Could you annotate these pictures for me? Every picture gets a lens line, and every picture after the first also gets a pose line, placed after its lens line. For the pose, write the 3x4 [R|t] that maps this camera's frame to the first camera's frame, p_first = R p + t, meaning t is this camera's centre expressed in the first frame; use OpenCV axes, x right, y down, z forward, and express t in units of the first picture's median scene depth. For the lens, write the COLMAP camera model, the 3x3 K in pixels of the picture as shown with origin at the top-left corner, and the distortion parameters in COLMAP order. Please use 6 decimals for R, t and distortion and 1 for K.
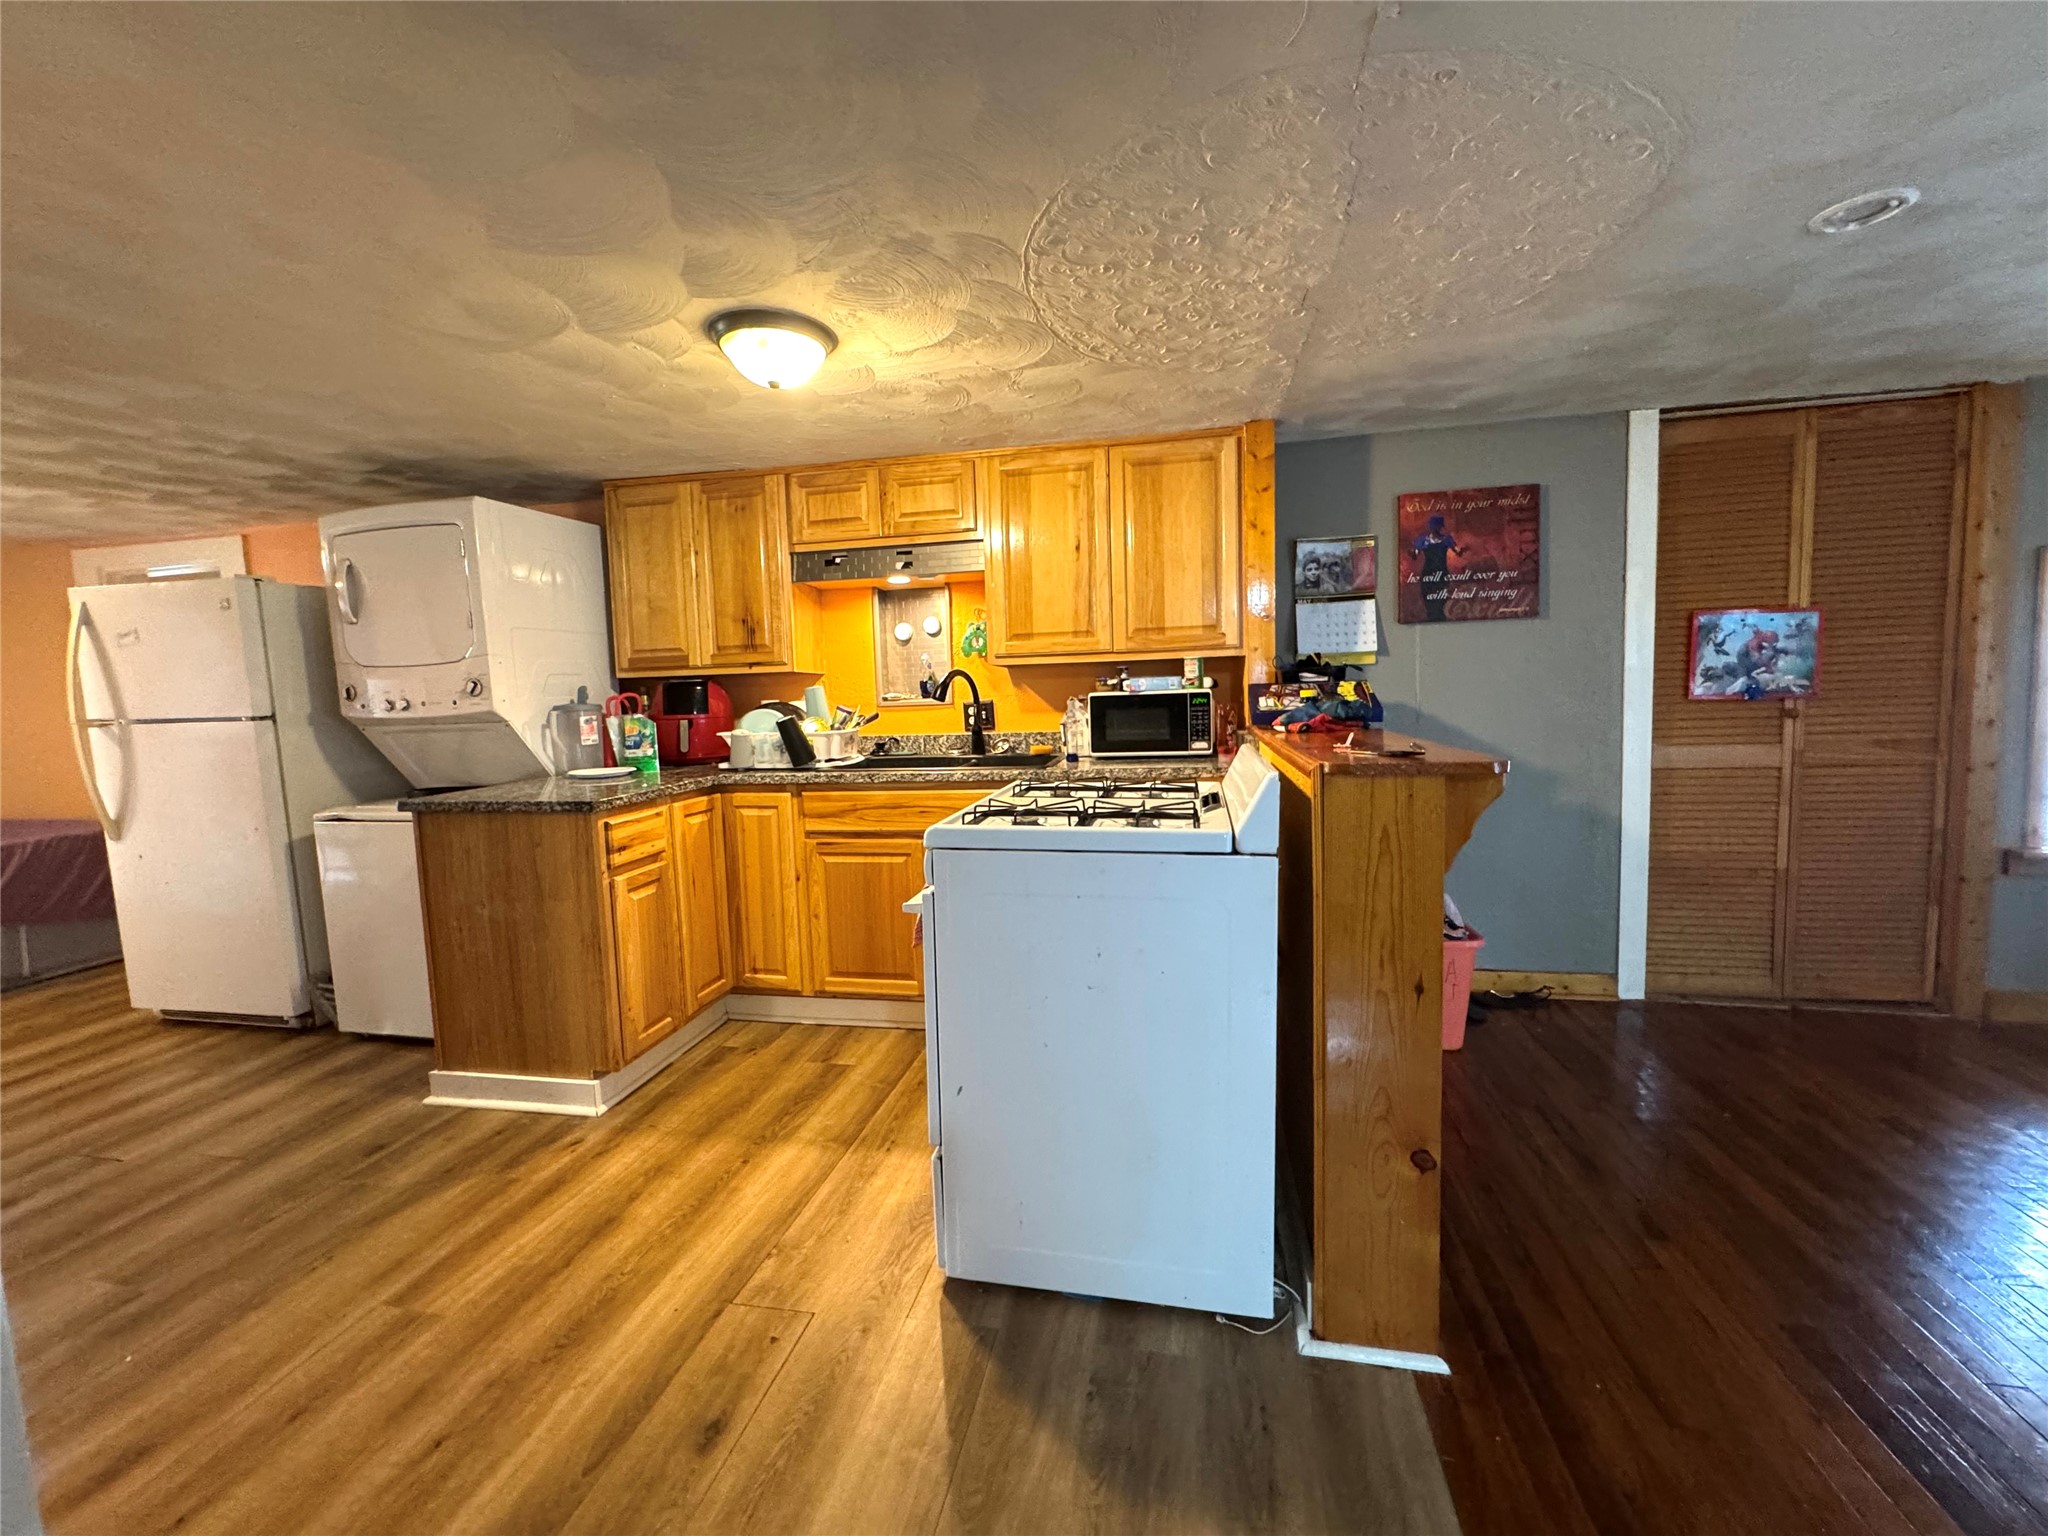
lens RADIAL K [[825.5, 0, 1023.8], [0, 825.5, 761.4], [0, 0, 1]] dist [-0.007949, -0.000357]
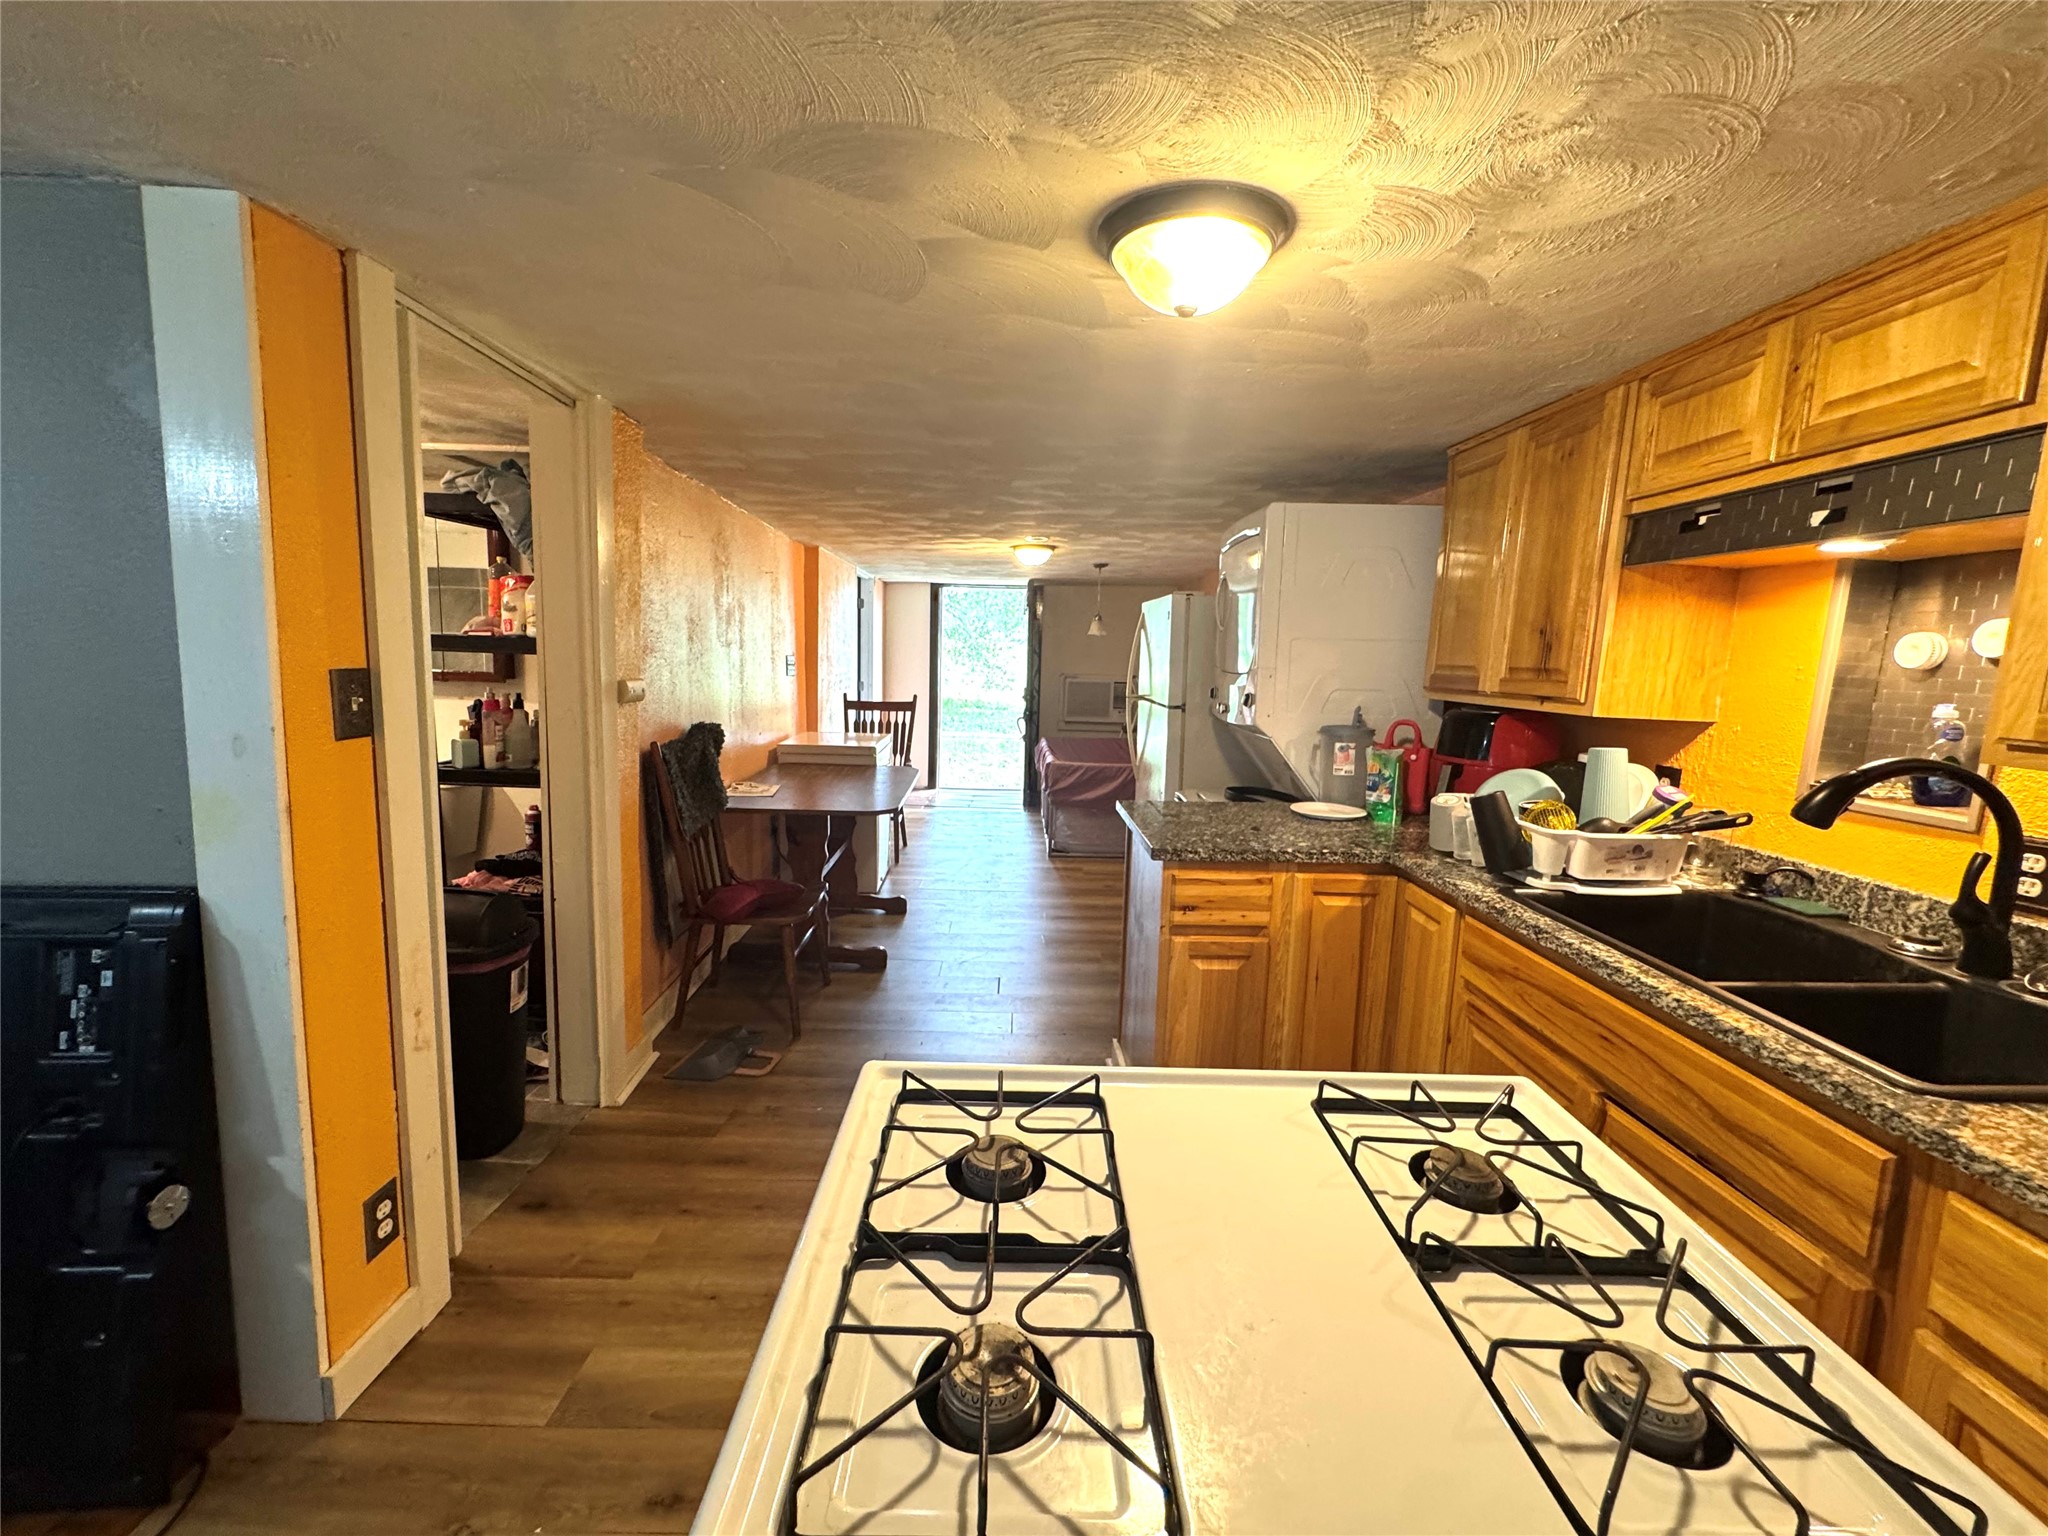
lens RADIAL K [[825.5, 0, 1028.0], [0, 825.5, 768.4], [0, 0, 1]] dist [-0.007949, -0.000357]
pose [[0.210605, 0.172655, -0.962204, 0.228107], [-0.120857, 0.981327, 0.149634, -0.116557], [0.970072, 0.084775, 0.227539, 0.485229]]
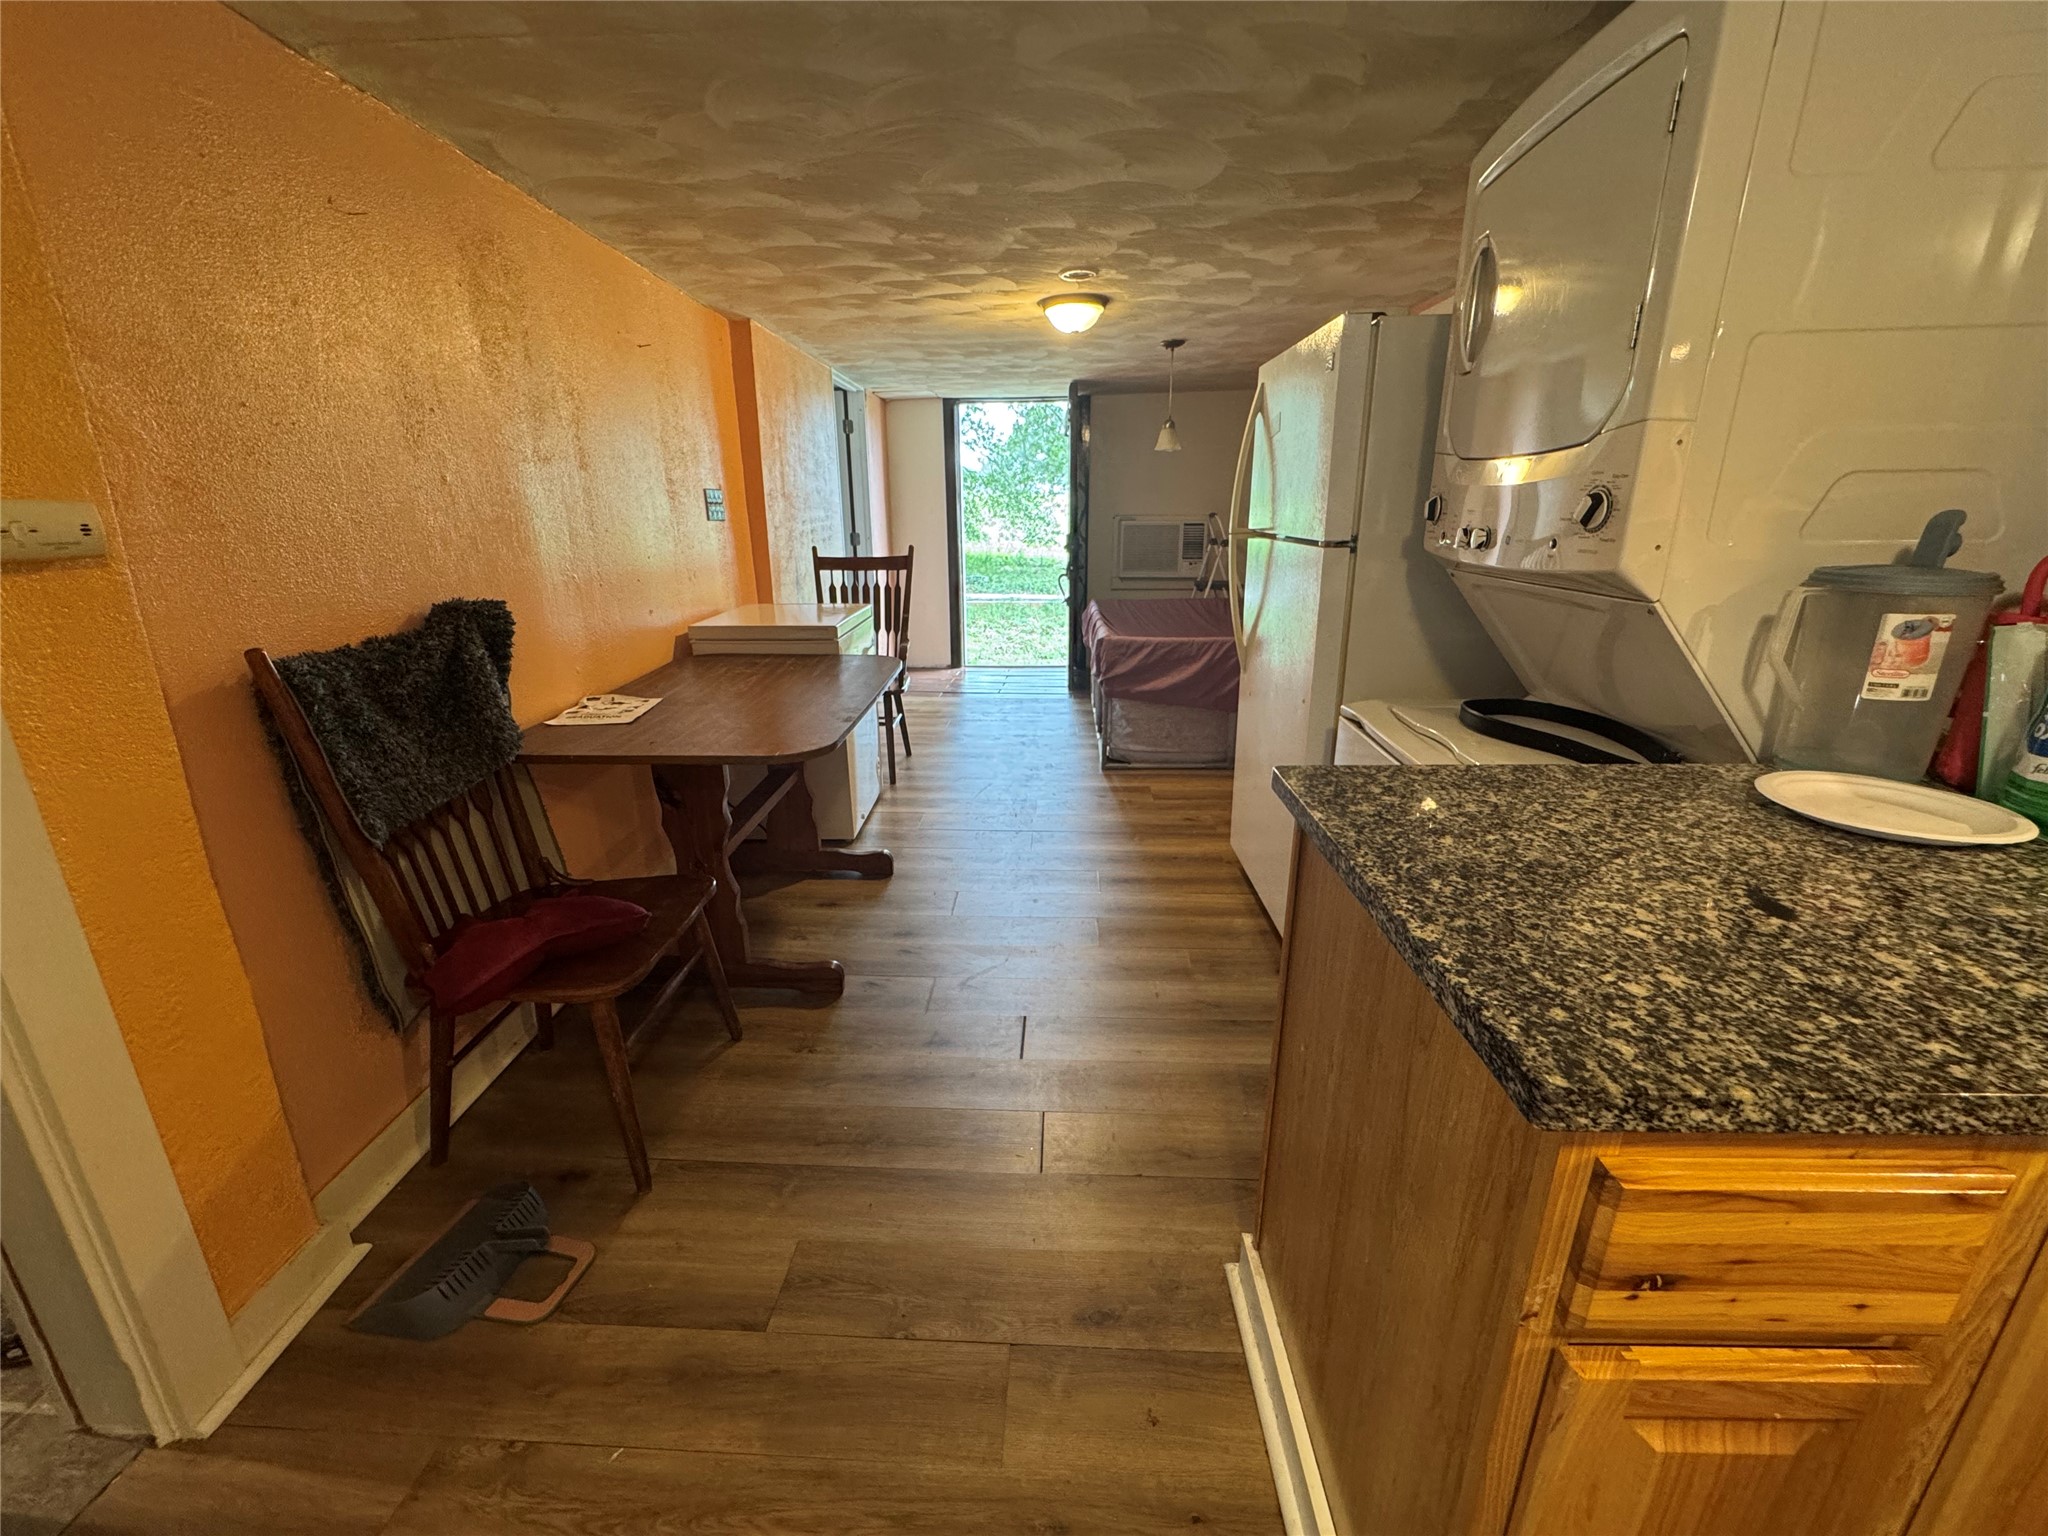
lens RADIAL K [[825.5, 0, 1022.7], [0, 825.5, 768.7], [0, 0, 1]] dist [-0.007949, -0.000357]
pose [[0.151612, 0.328207, -0.932359, -0.270443], [-0.084737, 0.944107, 0.318563, -0.068970], [0.984801, 0.030708, 0.170949, 0.609158]]
